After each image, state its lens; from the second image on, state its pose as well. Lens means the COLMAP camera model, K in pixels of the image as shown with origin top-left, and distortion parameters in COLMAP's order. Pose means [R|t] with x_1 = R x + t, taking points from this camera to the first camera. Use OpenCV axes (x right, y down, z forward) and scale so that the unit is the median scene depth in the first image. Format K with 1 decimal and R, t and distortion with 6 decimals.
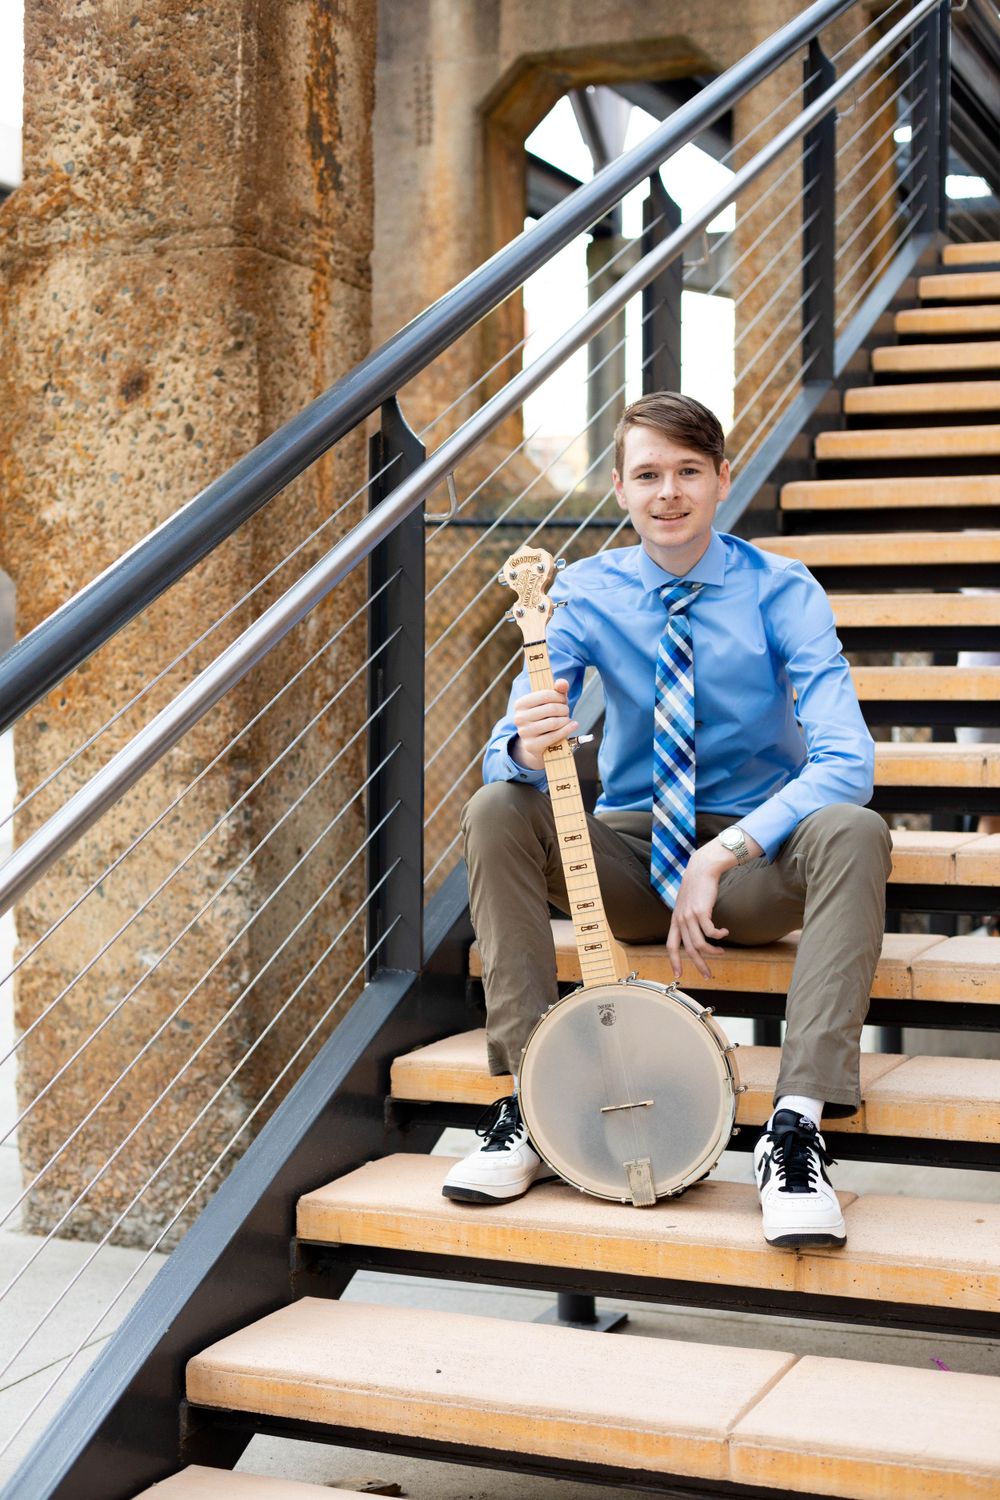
lens RADIAL K [[2169.6, 0, 500.0], [0, 2169.6, 750.0], [0, 0, 1]] dist [-0.151851, 0.166691]
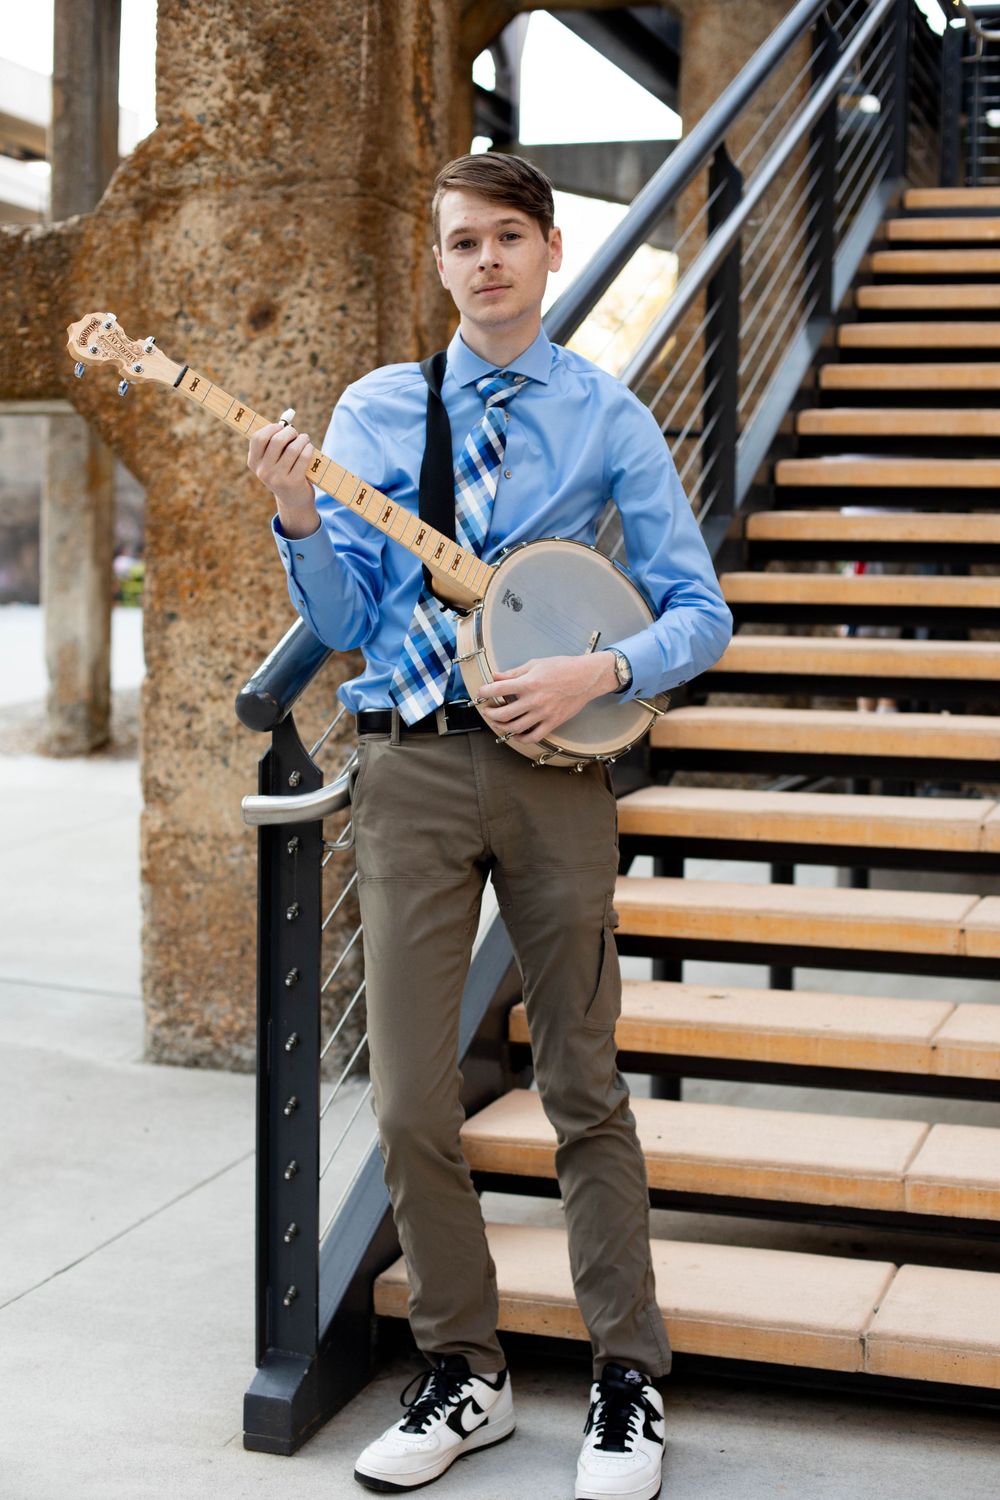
lens RADIAL K [[2169.6, 0, 500.0], [0, 2169.6, 750.0], [0, 0, 1]] dist [-0.151851, 0.166691]
pose [[0.996533, 0.008805, 0.082736, -0.137450], [-0.013107, 0.998582, 0.051602, -0.001831], [-0.082165, -0.052508, 0.995235, -0.148521]]
